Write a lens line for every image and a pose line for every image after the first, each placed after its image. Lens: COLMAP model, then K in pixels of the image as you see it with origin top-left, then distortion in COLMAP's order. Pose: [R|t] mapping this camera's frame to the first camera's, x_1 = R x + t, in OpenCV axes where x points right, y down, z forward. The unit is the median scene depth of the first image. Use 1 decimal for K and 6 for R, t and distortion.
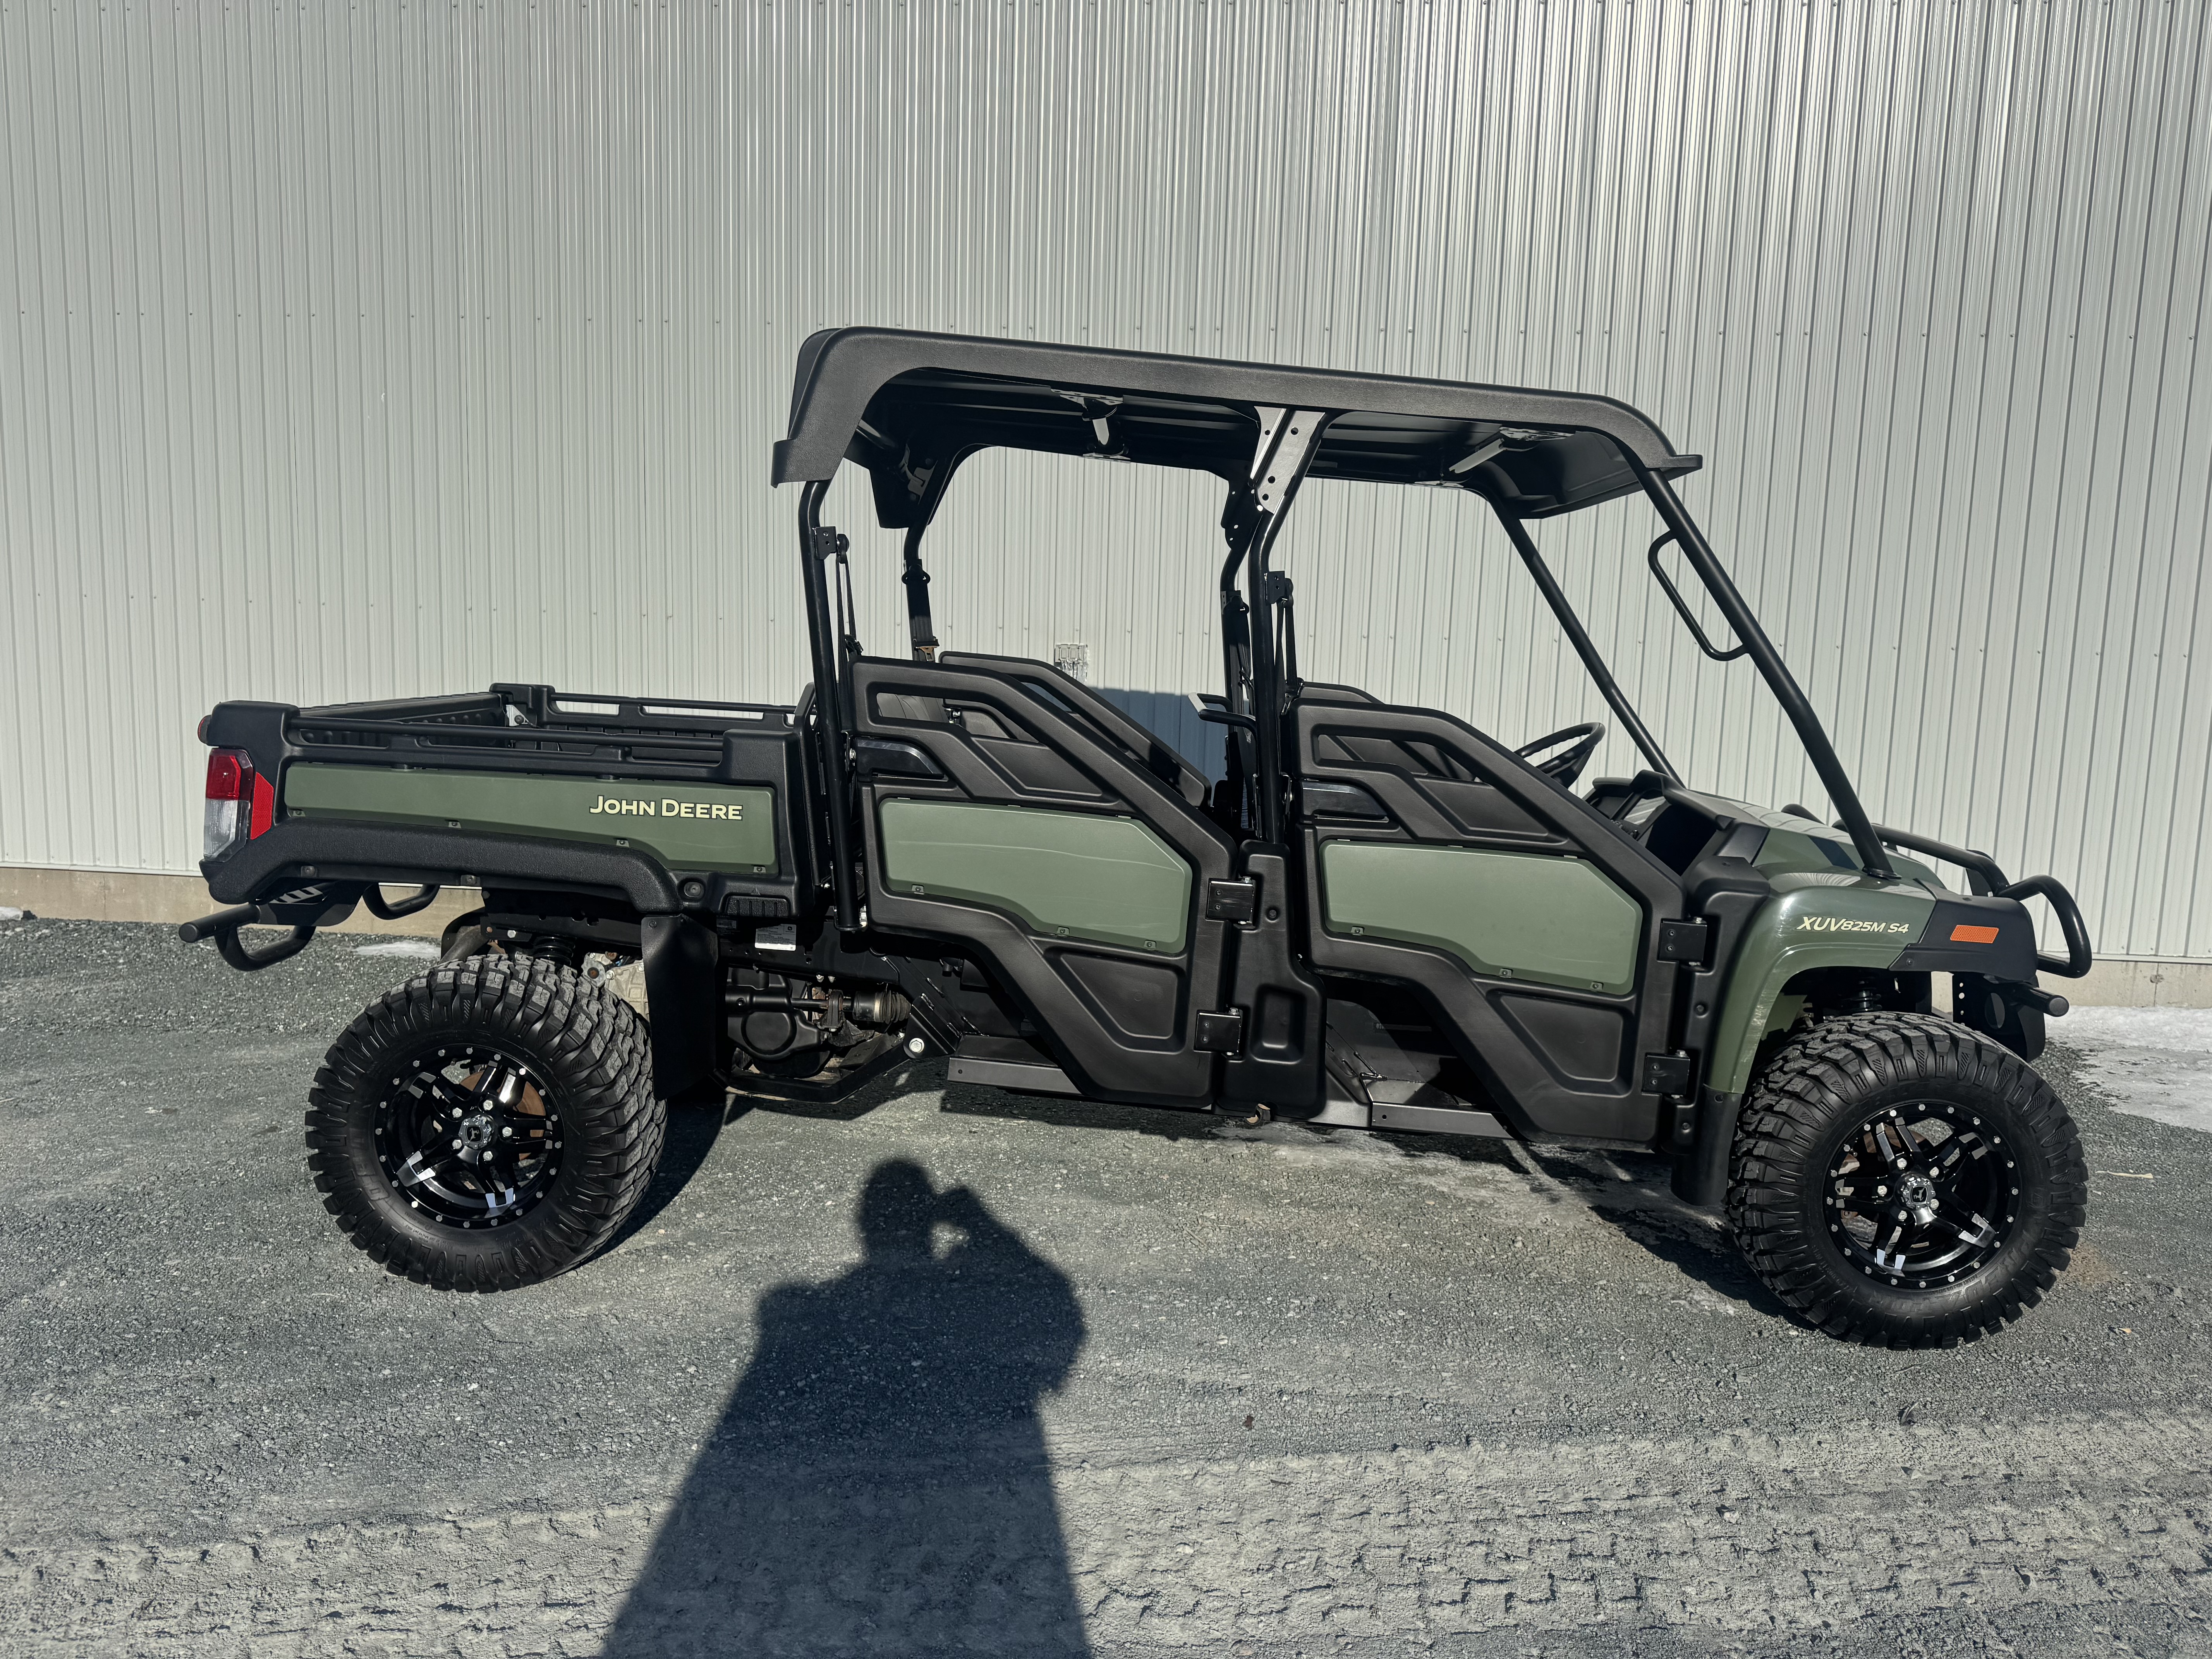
lens RADIAL K [[1557.4, 0, 1100.7], [0, 1557.4, 830.4], [0, 0, 1]] dist [0.011428, 0.002020]
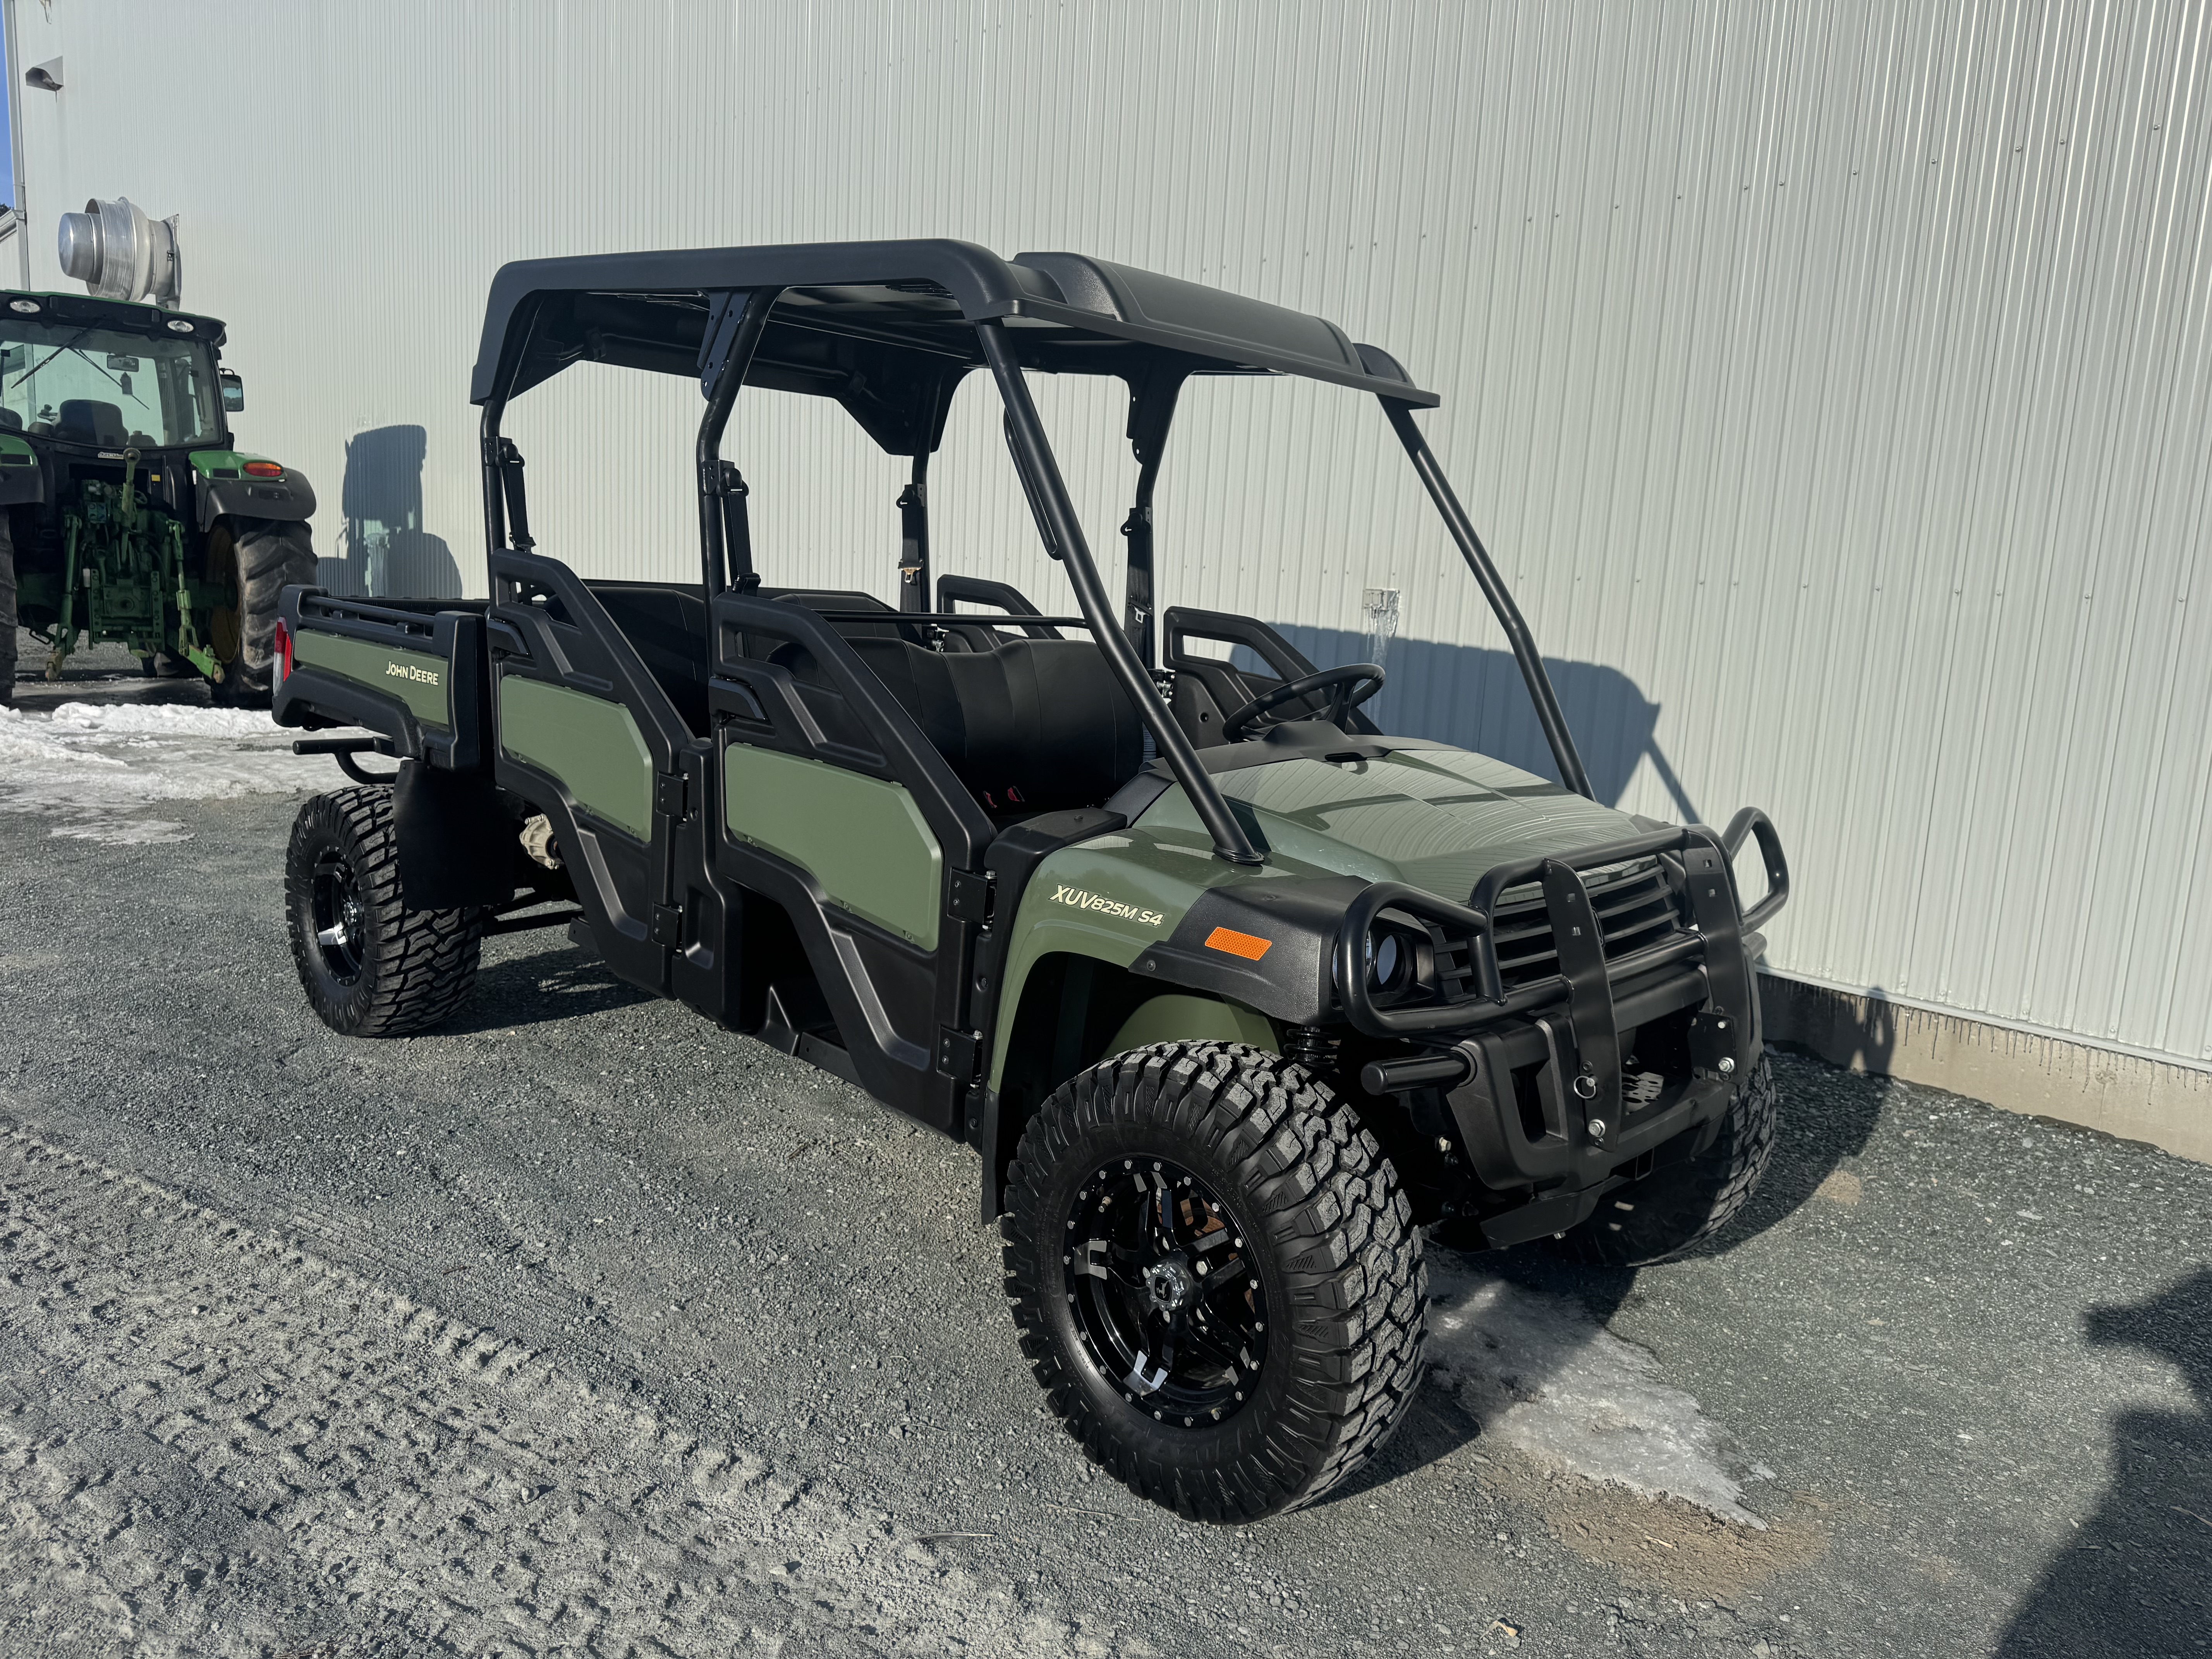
lens RADIAL K [[1557.4, 0, 1103.3], [0, 1557.4, 828.9], [0, 0, 1]] dist [0.011428, 0.002020]
pose [[0.742330, 0.113805, -0.660299, 0.960447], [-0.114187, 0.992541, 0.042696, -0.006947], [0.660233, 0.043703, 0.749788, 0.436042]]
